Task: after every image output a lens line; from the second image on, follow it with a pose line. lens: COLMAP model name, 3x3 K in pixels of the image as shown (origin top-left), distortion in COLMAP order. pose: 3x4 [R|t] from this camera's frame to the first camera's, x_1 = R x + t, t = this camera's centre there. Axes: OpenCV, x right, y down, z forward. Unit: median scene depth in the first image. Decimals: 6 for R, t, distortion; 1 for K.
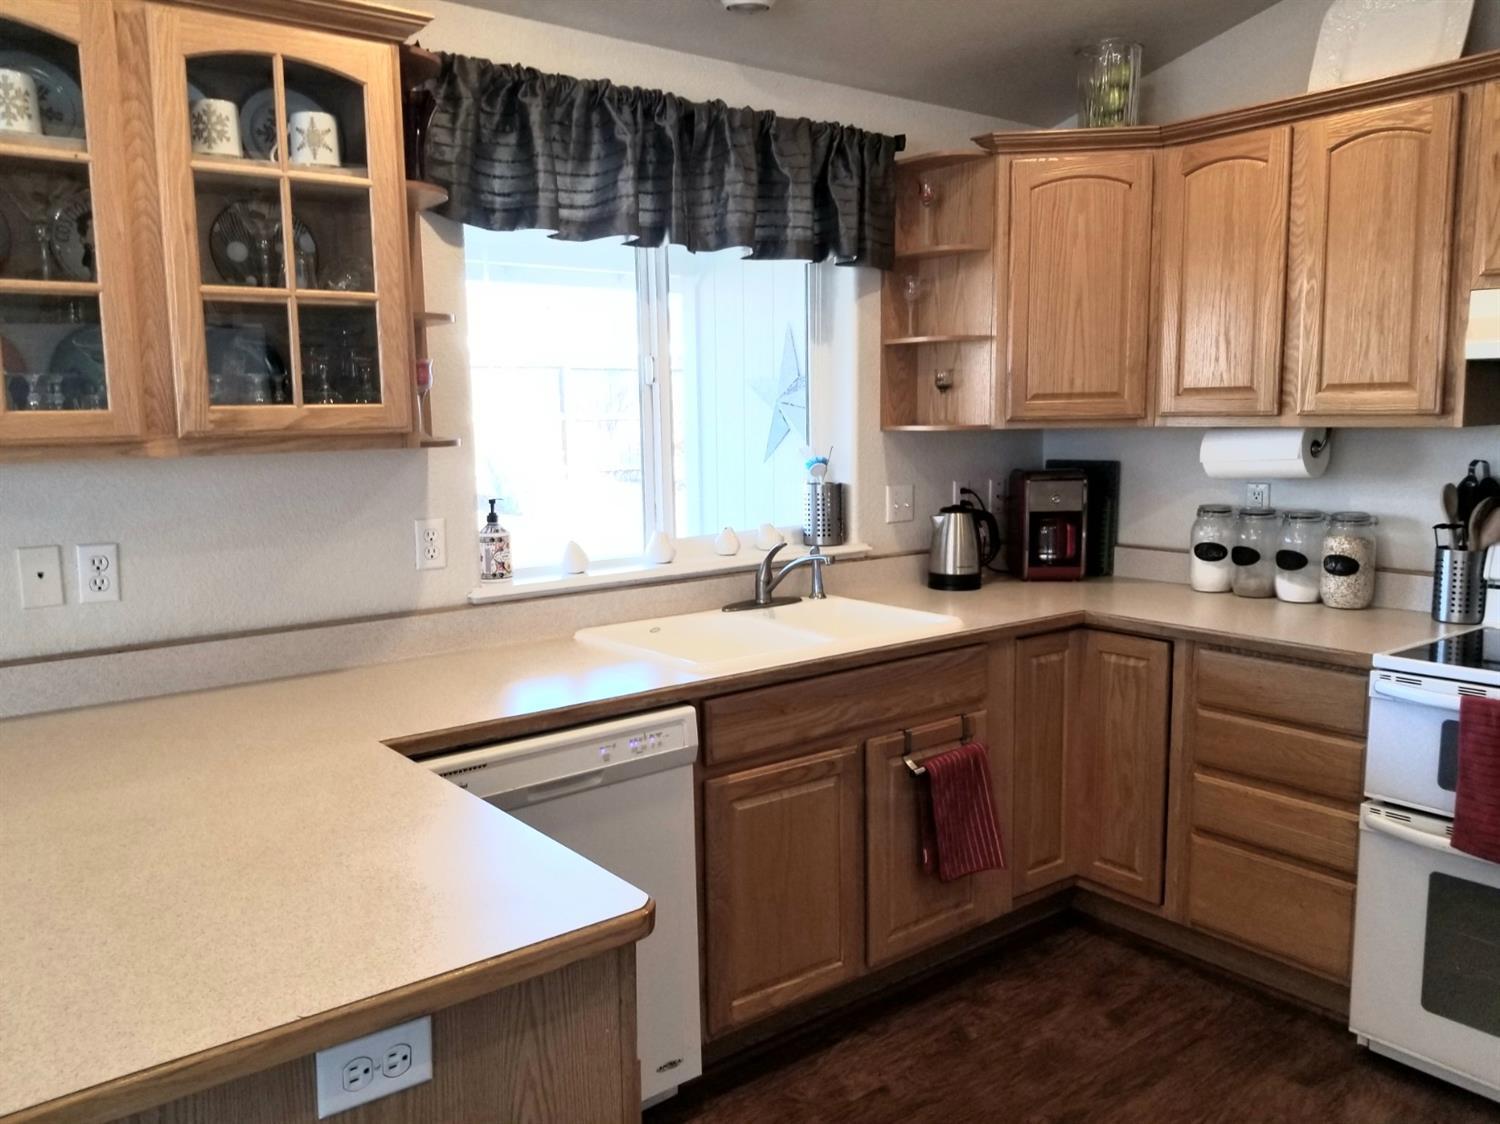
lens RADIAL K [[1121.3, 0, 750.0], [0, 1121.3, 562.0], [0, 0, 1]] dist [0.002463, -0.061370]
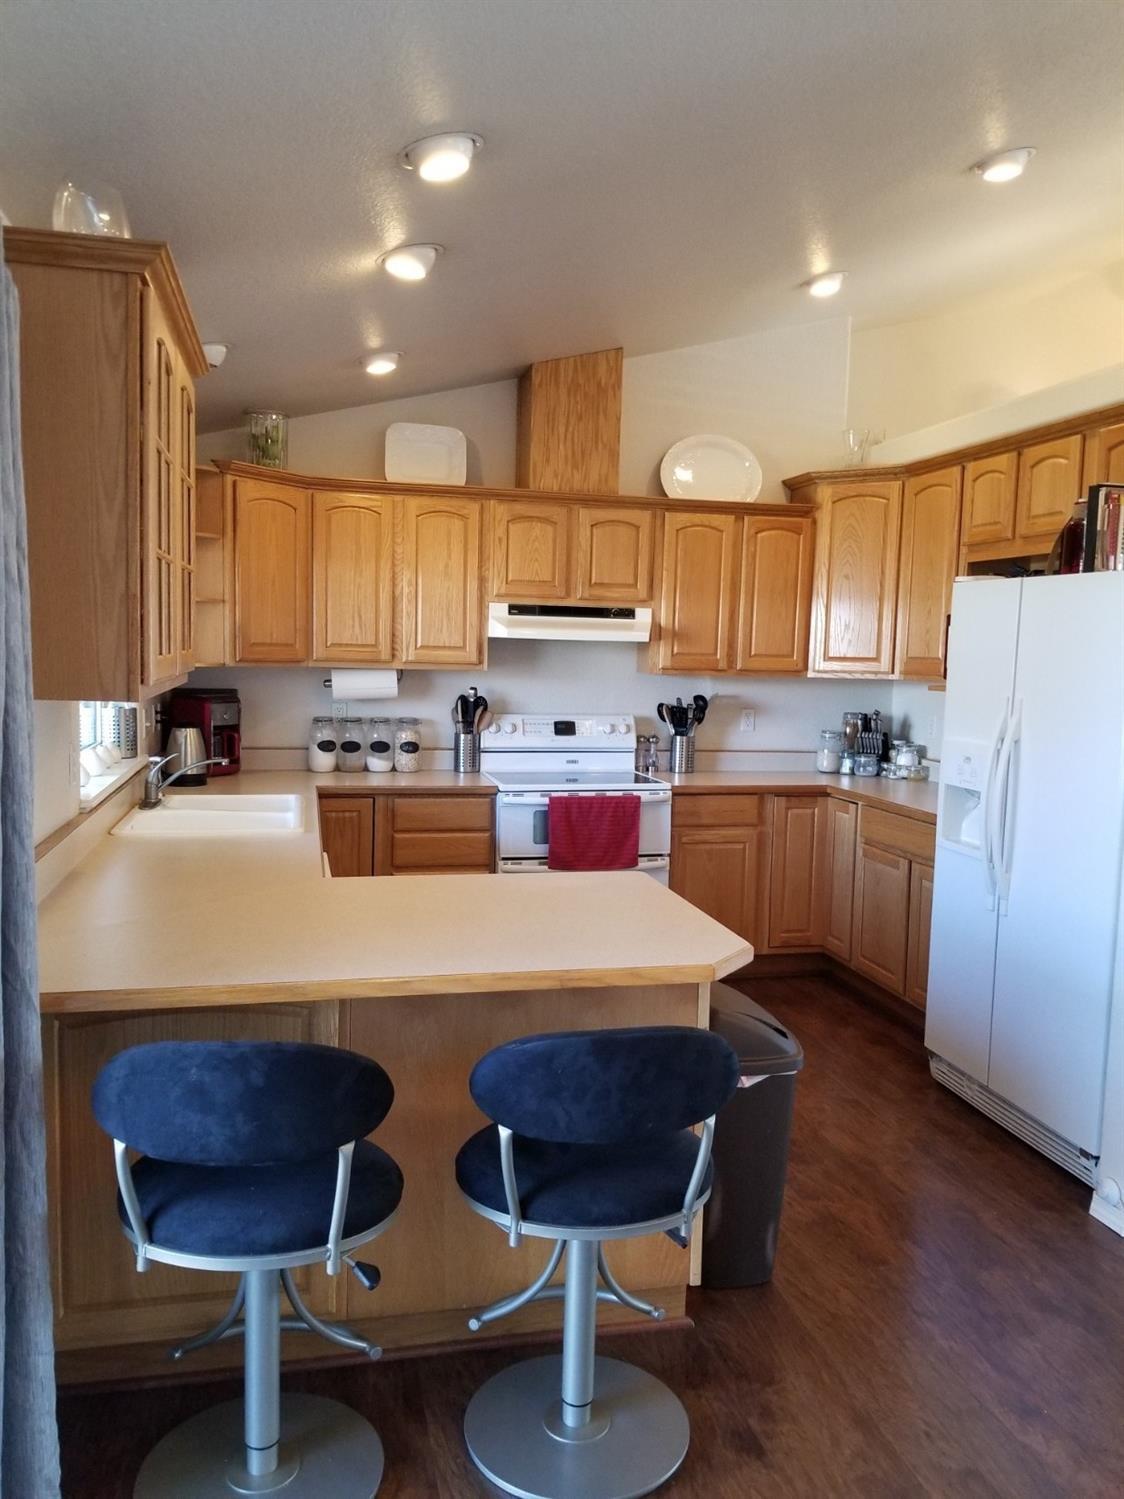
lens RADIAL K [[1120.5, 0, 562.0], [0, 1120.5, 749.5], [0, 0, 1]] dist [0.002463, -0.061370]
pose [[0.402280, -0.051882, 0.914045, -0.997586], [0.086288, 0.996097, 0.018563, -0.005804], [-0.911441, 0.071403, 0.405187, 0.068542]]
